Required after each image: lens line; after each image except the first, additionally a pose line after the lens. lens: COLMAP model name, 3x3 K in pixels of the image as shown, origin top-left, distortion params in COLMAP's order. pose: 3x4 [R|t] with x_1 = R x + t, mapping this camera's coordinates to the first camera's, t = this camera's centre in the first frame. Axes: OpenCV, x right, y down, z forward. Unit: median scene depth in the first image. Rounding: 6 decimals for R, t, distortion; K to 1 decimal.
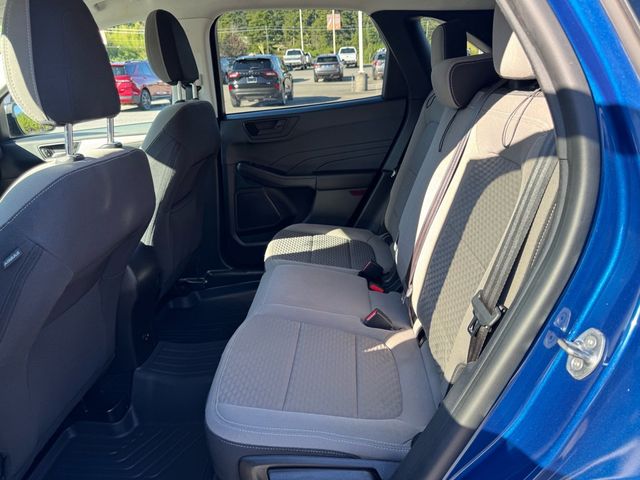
lens RADIAL K [[467.6, 0, 320.0], [0, 467.6, 240.0], [0, 0, 1]] dist [0.007055, -0.001029]
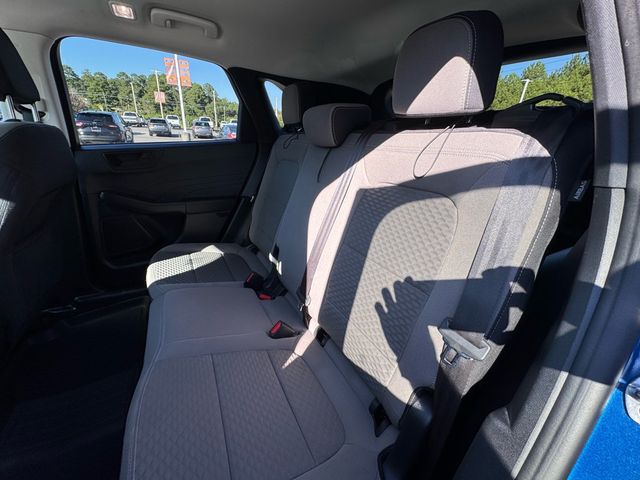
lens RADIAL K [[268.7, 0, 320.0], [0, 268.7, 240.0], [0, 0, 1]] dist [-0.010963, -0.000204]
pose [[0.859768, -0.095172, 0.501738, -0.065712], [0.086285, 0.995428, 0.040962, -0.042144], [-0.503343, 0.008075, 0.864049, 0.250210]]
